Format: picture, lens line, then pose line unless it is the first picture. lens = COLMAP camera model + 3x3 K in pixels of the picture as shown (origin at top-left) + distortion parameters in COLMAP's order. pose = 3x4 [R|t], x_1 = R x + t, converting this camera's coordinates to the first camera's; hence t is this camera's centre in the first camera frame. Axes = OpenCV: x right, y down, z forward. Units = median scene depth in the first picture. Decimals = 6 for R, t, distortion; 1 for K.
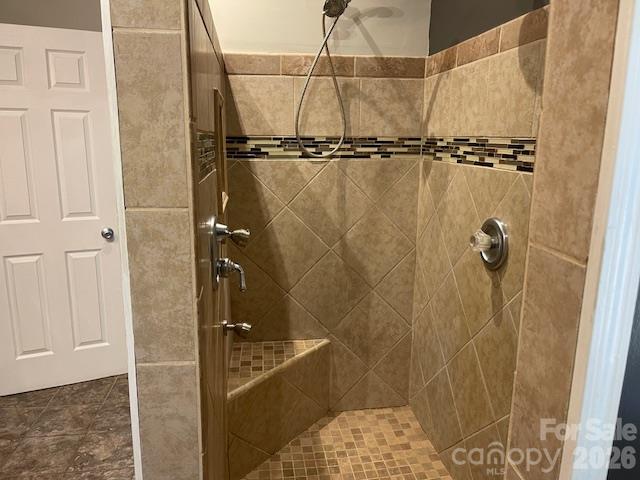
lens RADIAL K [[488.1, 0, 320.0], [0, 488.1, 240.0], [0, 0, 1]] dist [-0.001983, -0.006456]
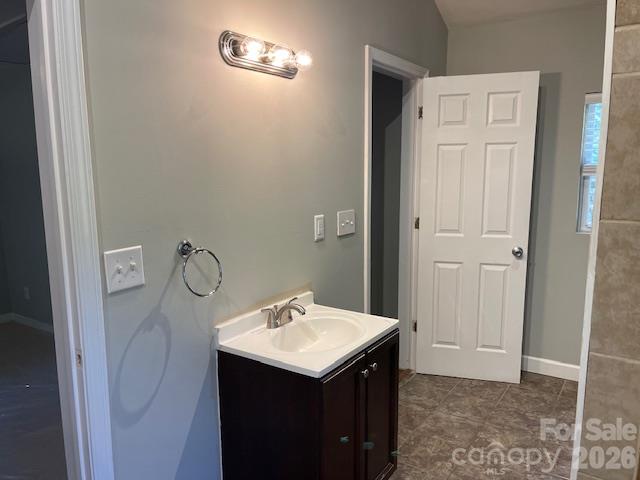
lens RADIAL K [[488.1, 0, 320.0], [0, 488.1, 240.0], [0, 0, 1]] dist [-0.001983, -0.006456]
pose [[0.741378, 0.083316, -0.665895, -0.040921], [-0.122287, 0.992422, -0.011978, 0.033093], [0.659851, 0.090311, 0.745949, -0.139718]]
